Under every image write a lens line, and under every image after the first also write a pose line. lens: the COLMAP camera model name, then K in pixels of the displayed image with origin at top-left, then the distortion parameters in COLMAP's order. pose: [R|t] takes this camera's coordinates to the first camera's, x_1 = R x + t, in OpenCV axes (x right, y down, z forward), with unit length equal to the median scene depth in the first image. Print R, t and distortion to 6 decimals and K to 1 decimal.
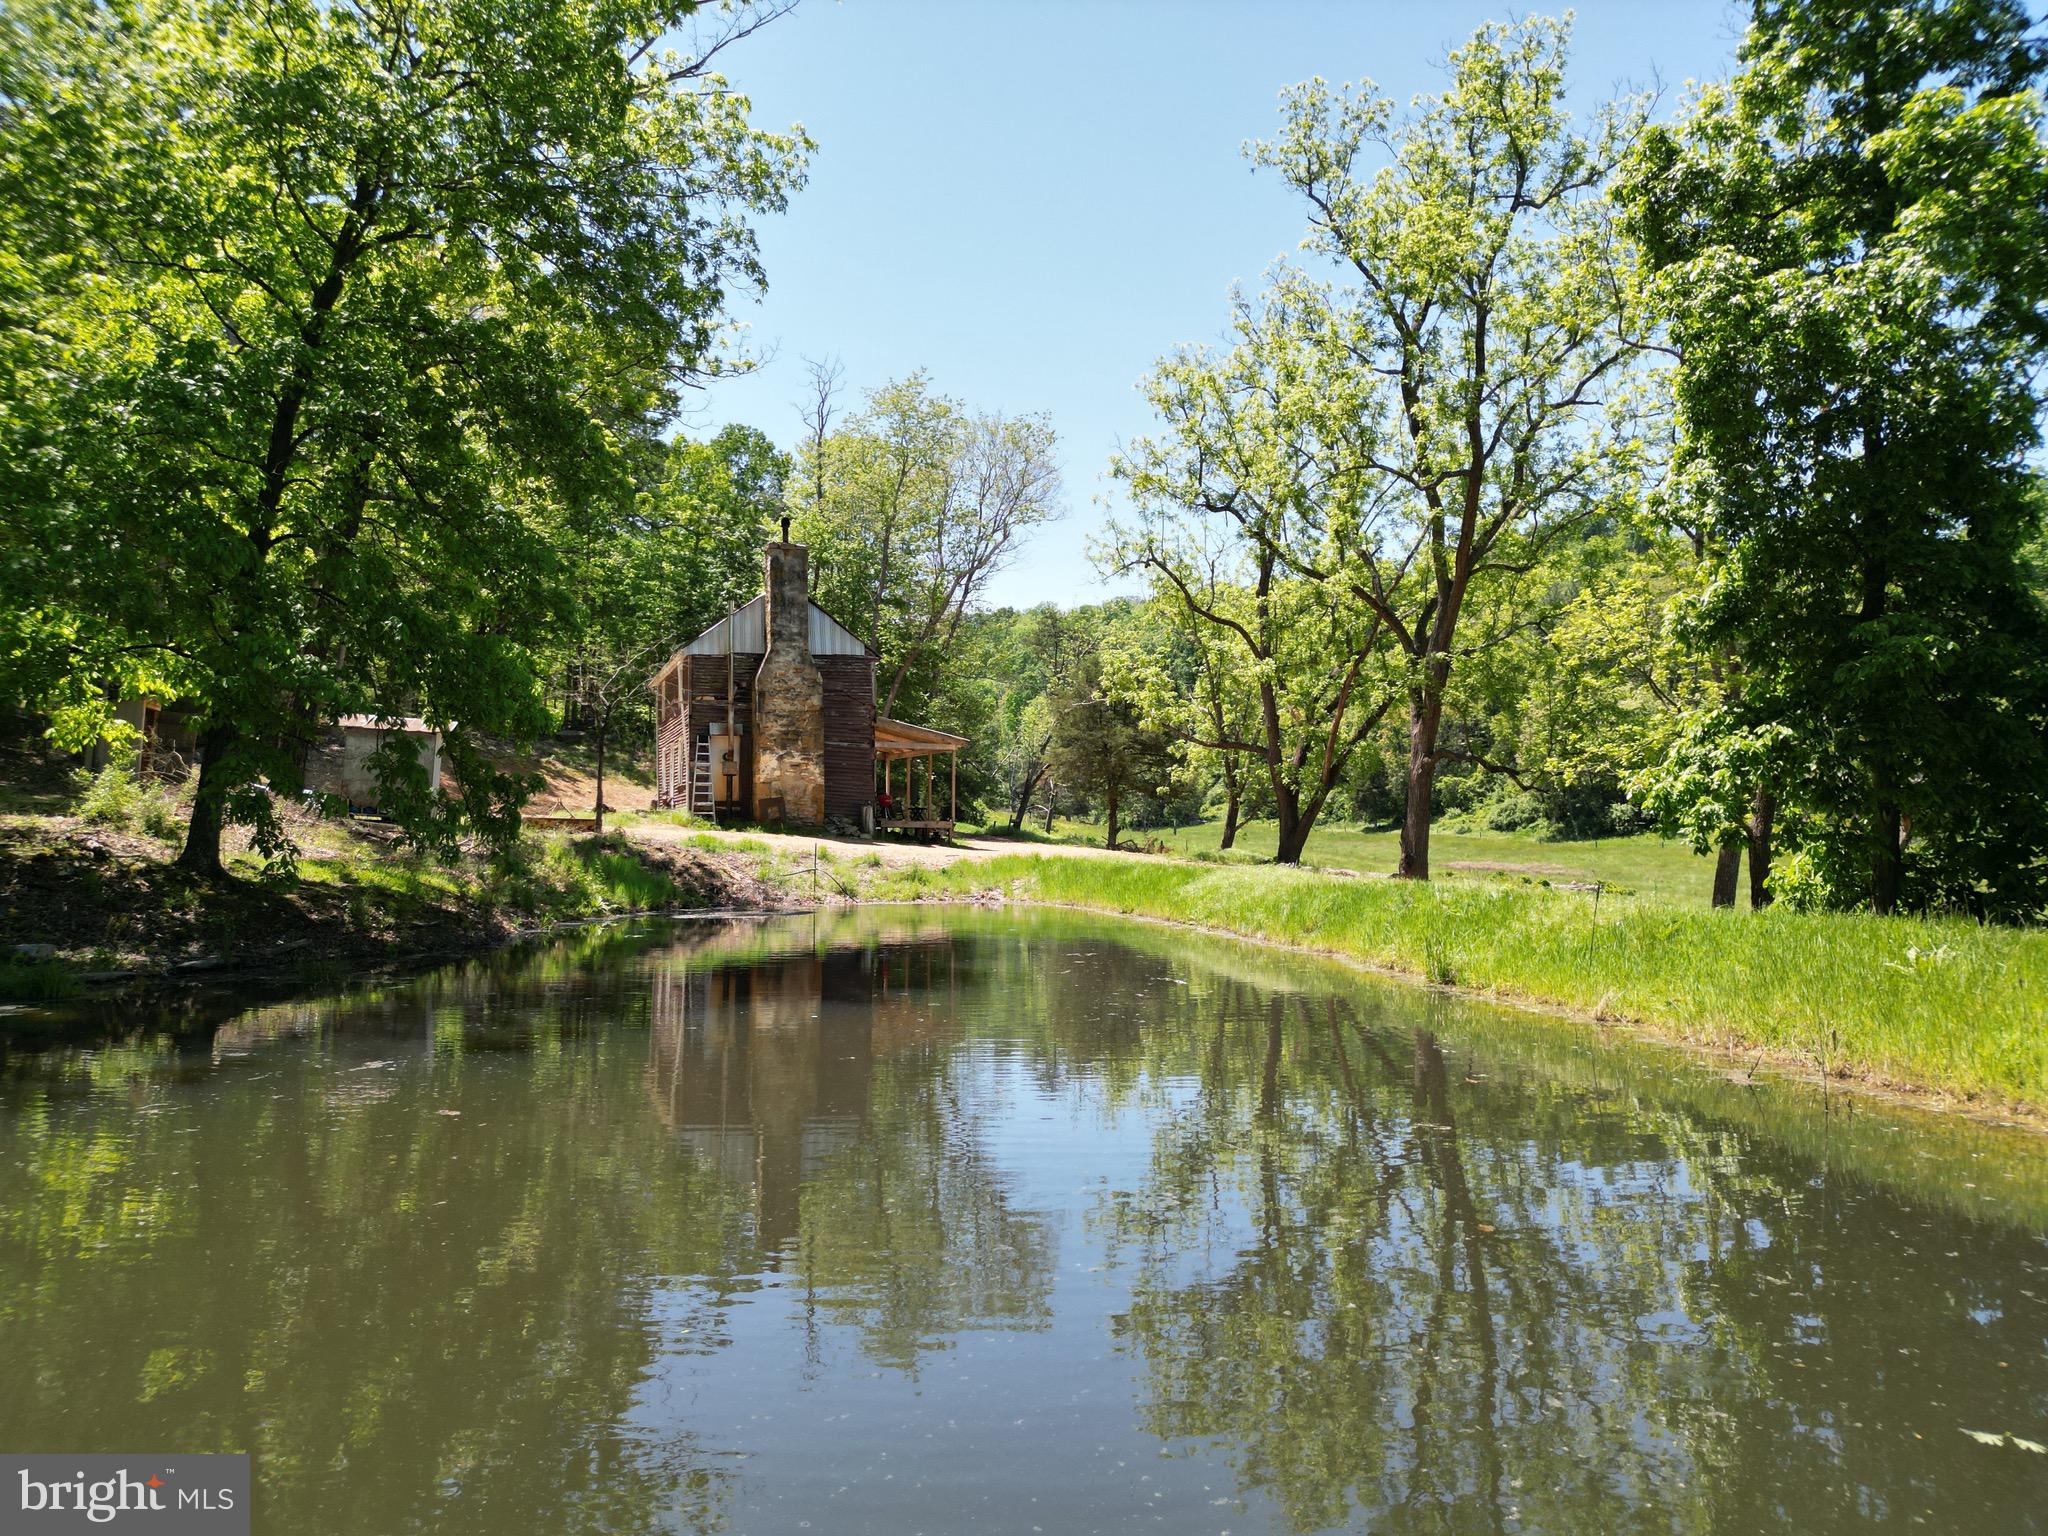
lens RADIAL K [[1449.2, 0, 1039.4], [0, 1449.2, 765.3], [0, 0, 1]] dist [0.108326, -0.097918]
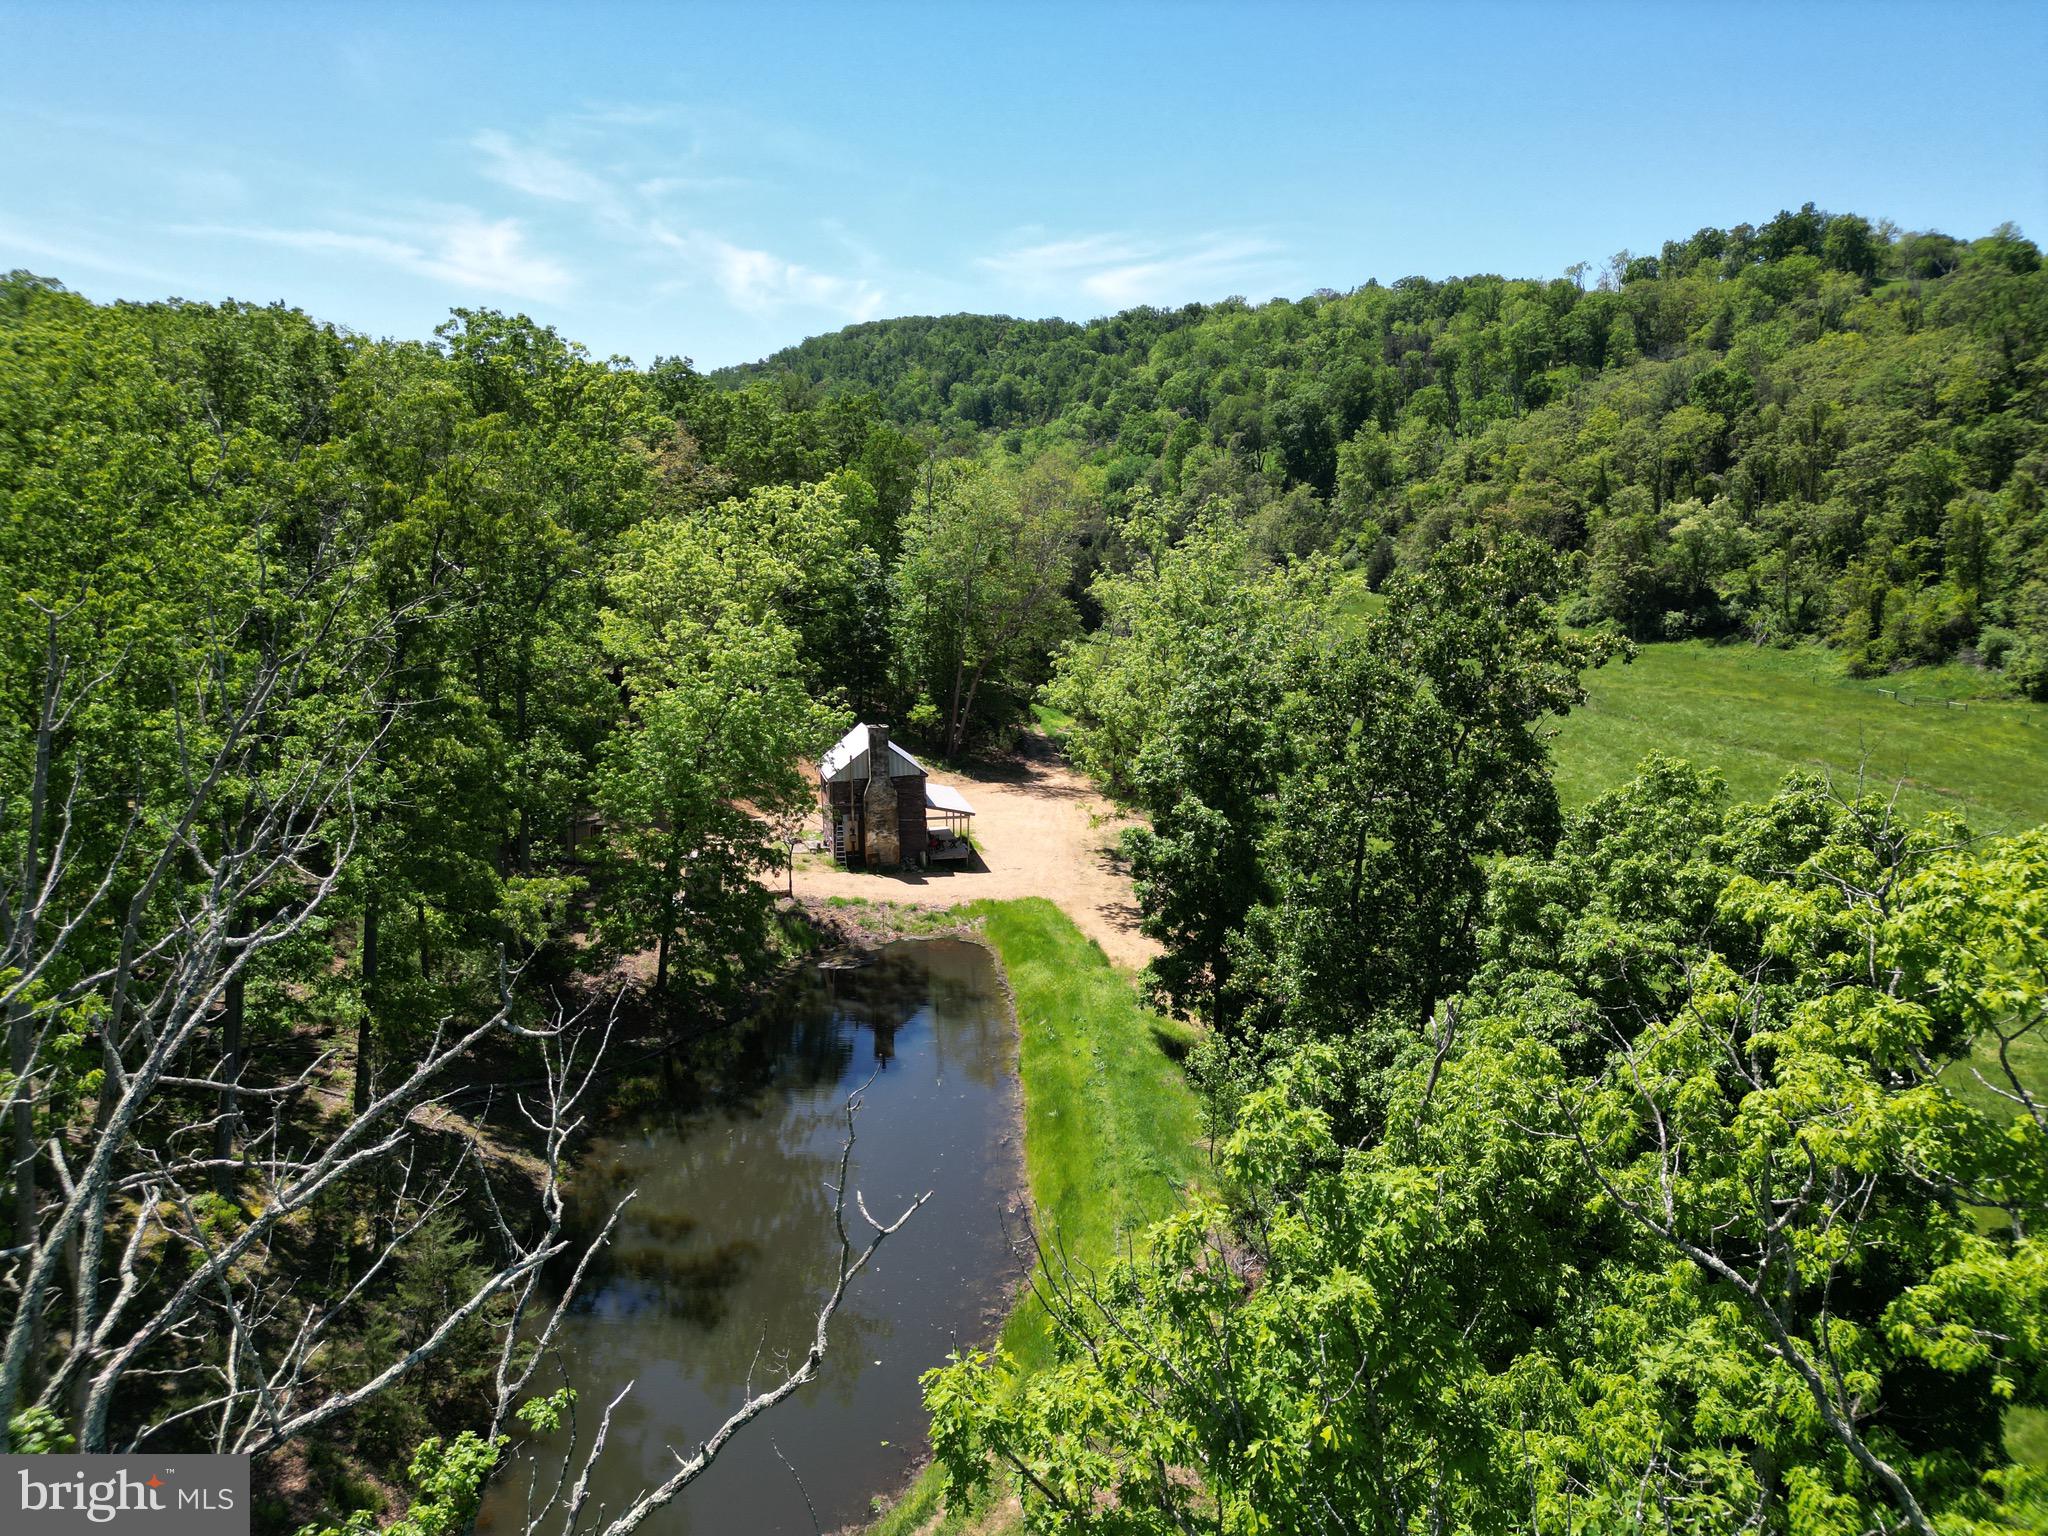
lens RADIAL K [[1449.2, 0, 1039.4], [0, 1449.2, 765.3], [0, 0, 1]] dist [0.108326, -0.097918]
pose [[0.989538, 0.021882, -0.142600, 0.439202], [0.011378, 0.973515, 0.228340, -0.739386], [0.143820, -0.227574, 0.963081, -1.179328]]
